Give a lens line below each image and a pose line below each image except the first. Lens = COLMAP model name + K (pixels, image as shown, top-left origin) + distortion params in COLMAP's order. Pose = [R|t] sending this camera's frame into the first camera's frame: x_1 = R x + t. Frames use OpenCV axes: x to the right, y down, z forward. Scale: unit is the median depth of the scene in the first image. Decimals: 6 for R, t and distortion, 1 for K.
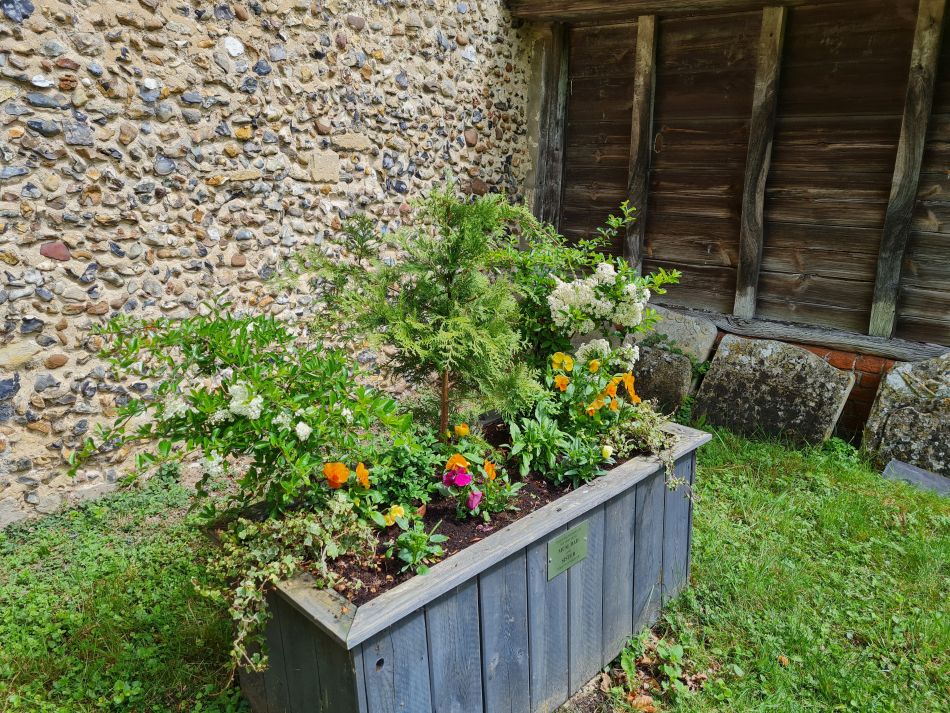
lens RADIAL K [[741.9, 0, 462.3], [0, 741.9, 353.1], [0, 0, 1]] dist [0.044235, -0.006118]
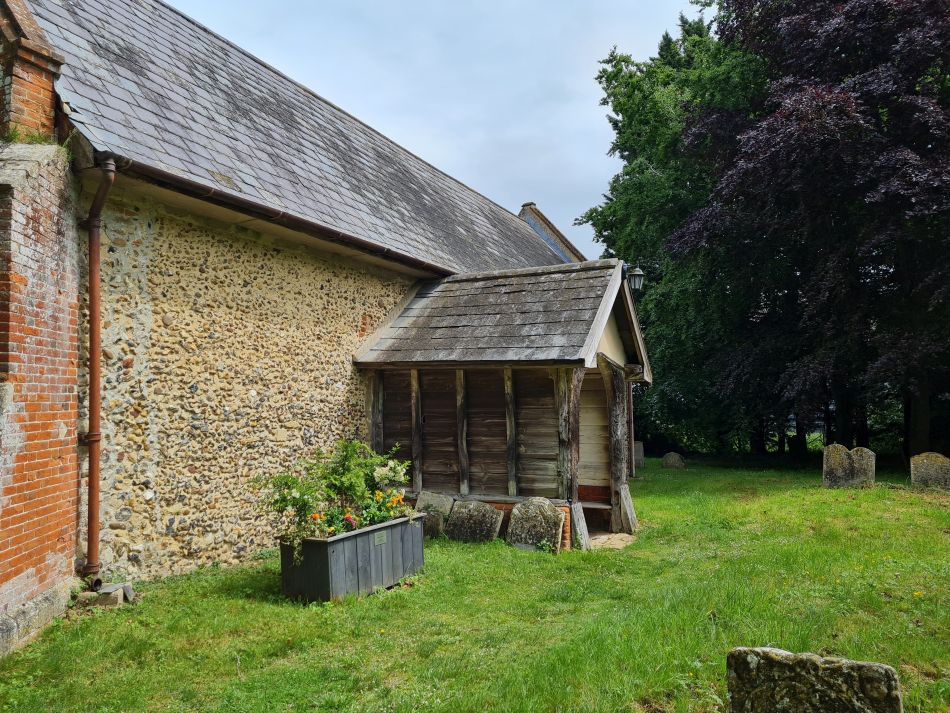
lens RADIAL K [[712.6, 0, 473.0], [0, 712.6, 351.1], [0, 0, 1]] dist [0.044206, -0.000830]
pose [[0.973362, -0.006004, 0.229196, -0.117402], [0.084079, 0.939361, -0.332464, 0.339951], [-0.213302, 0.342878, 0.914842, -1.444323]]
